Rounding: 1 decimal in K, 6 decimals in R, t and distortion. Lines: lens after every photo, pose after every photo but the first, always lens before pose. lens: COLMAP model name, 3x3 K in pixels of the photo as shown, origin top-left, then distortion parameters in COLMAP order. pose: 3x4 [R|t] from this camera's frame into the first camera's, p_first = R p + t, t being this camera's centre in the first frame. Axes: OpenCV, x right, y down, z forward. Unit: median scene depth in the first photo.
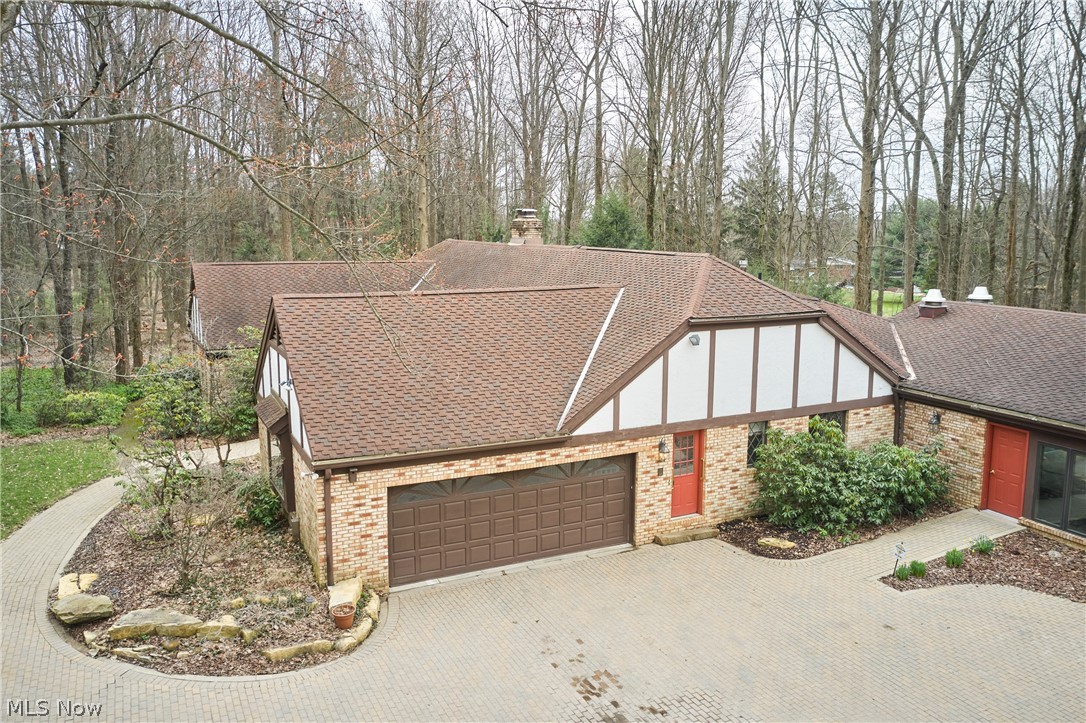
lens RADIAL K [[866.9, 0, 543.0], [0, 866.9, 361.5], [0, 0, 1]] dist [-0.007882, -0.005303]
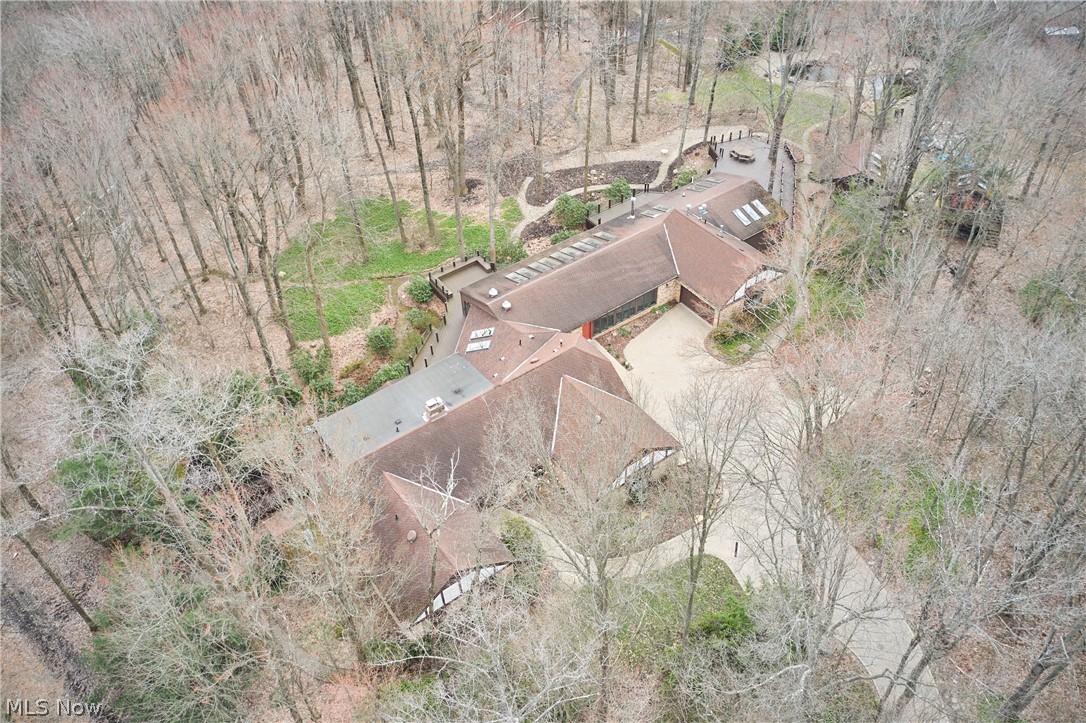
lens RADIAL K [[866.9, 0, 543.0], [0, 866.9, 361.5], [0, 0, 1]] dist [-0.007882, -0.005303]
pose [[-0.165969, -0.687629, 0.706838, -2.196499], [0.169791, 0.686148, 0.707370, -2.507086], [-0.971404, 0.237417, 0.002874, 1.234256]]
